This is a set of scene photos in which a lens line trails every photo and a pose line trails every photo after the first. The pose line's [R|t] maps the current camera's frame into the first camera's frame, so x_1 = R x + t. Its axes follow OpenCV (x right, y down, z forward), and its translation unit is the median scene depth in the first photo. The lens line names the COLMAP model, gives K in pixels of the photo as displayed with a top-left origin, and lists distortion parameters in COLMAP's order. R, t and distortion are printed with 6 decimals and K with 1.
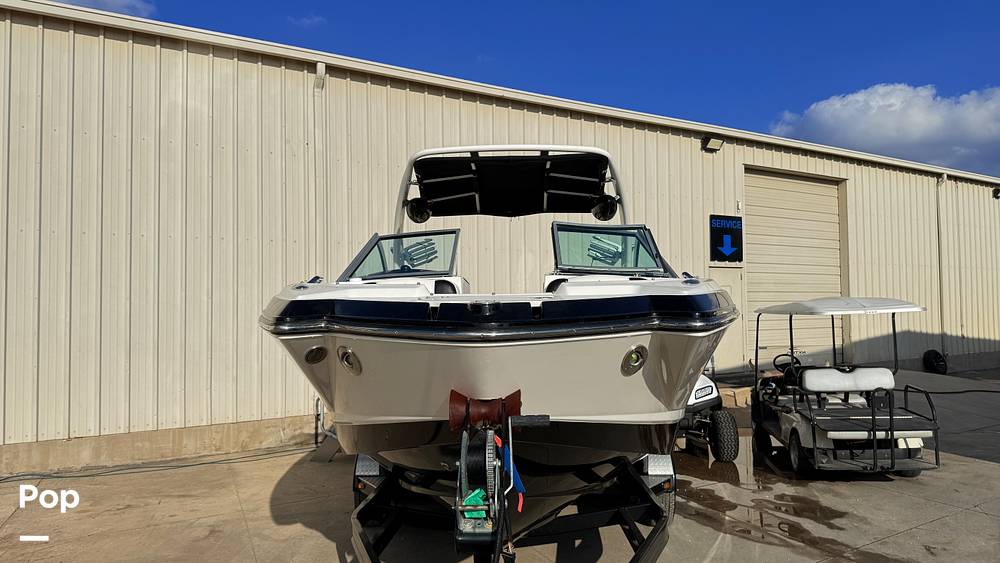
lens RADIAL K [[697.7, 0, 493.1], [0, 697.7, 281.1], [0, 0, 1]] dist [0.020026, -0.021534]
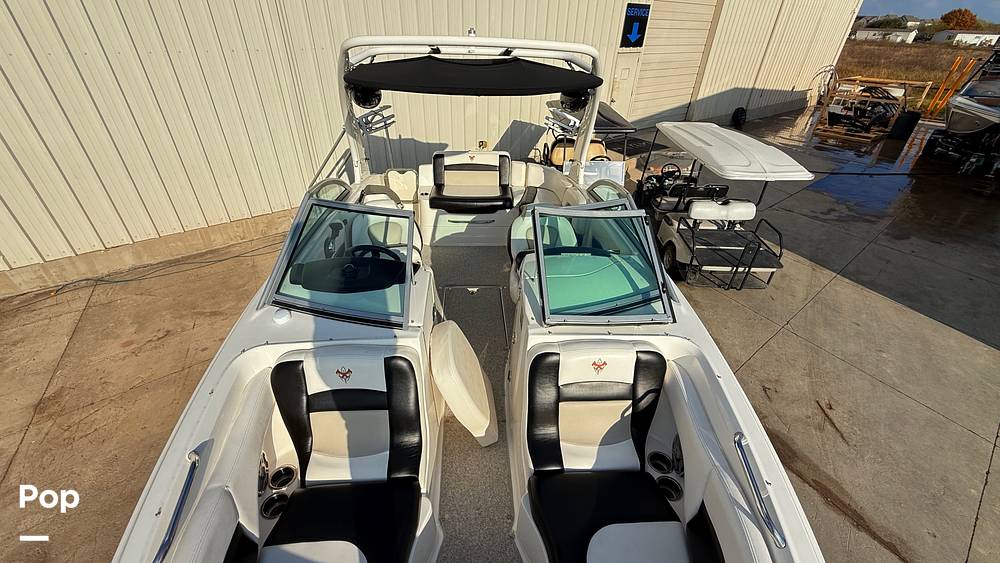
lens RADIAL K [[395.3, 0, 498.0], [0, 395.3, 280.1], [0, 0, 1]] dist [0.000473, 0.000479]
pose [[0.993560, -0.029484, 0.109408, -0.001170], [-0.039260, 0.816169, 0.576478, -0.089631], [-0.106293, -0.577060, 0.809755, 0.193008]]
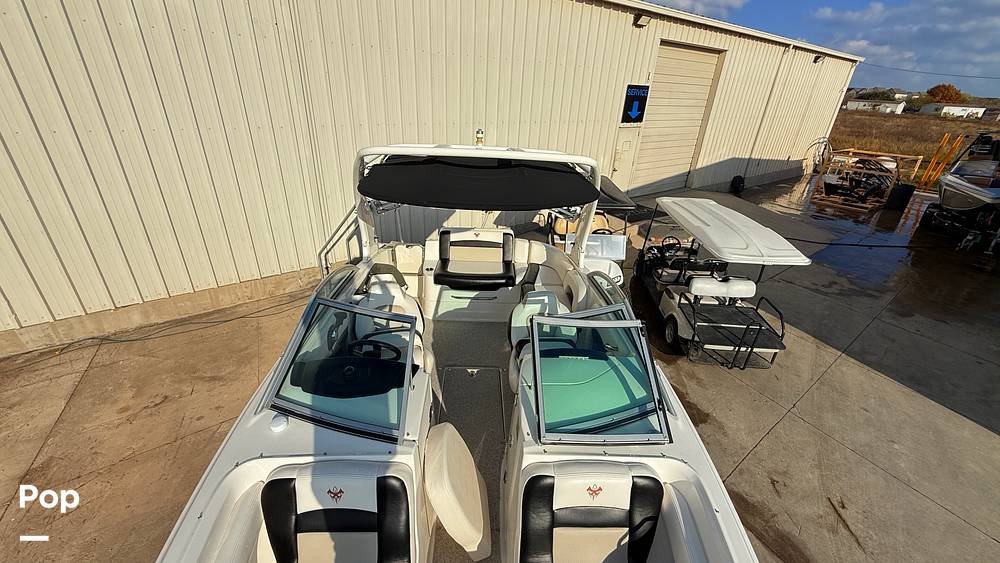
lens RADIAL K [[395.3, 0, 497.9], [0, 395.3, 281.3], [0, 0, 1]] dist [0.000473, 0.000479]
pose [[0.994918, 0.011530, 0.100025, 0.000572], [-0.058039, 0.877443, 0.476157, -0.110569], [-0.082276, -0.479543, 0.873653, 0.201542]]
